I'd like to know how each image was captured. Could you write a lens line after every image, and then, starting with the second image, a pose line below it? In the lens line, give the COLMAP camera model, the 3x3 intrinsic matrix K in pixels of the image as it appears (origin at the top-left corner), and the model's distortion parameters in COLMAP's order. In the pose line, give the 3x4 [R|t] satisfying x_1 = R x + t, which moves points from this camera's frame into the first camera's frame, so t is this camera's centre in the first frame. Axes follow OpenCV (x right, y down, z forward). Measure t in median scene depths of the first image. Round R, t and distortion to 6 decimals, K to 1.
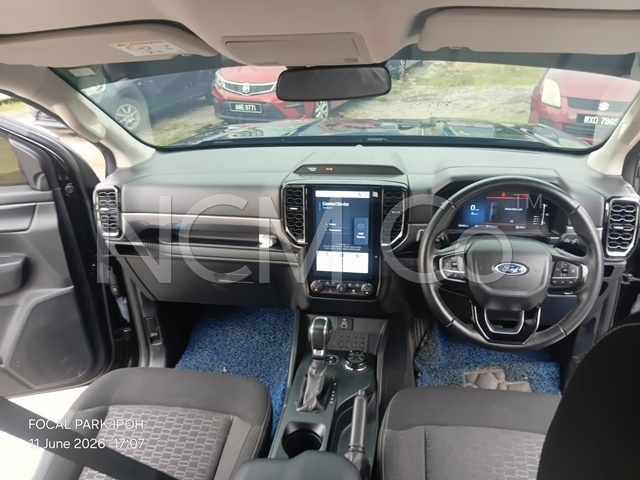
lens RADIAL K [[519.6, 0, 320.9], [0, 519.6, 239.9], [0, 0, 1]] dist [-0.008604, -0.005319]
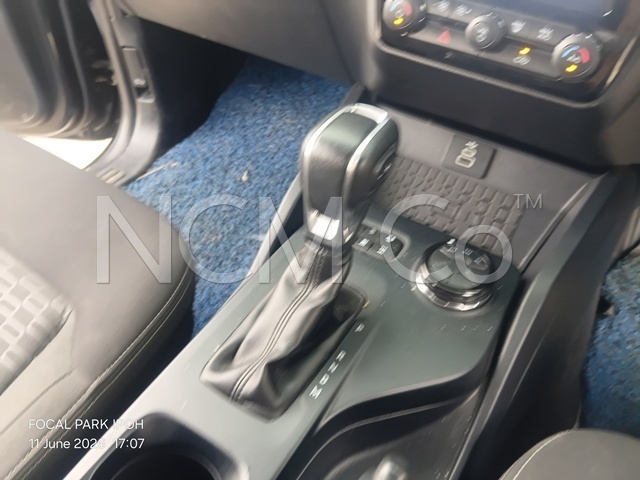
lens RADIAL K [[519.6, 0, 320.3], [0, 519.6, 239.4], [0, 0, 1]] dist [-0.008604, -0.005319]
pose [[0.918627, 0.313104, -0.241020, 0.047939], [-0.204672, 0.898835, 0.387564, 0.080952], [0.337985, -0.306696, 0.889777, 0.535681]]
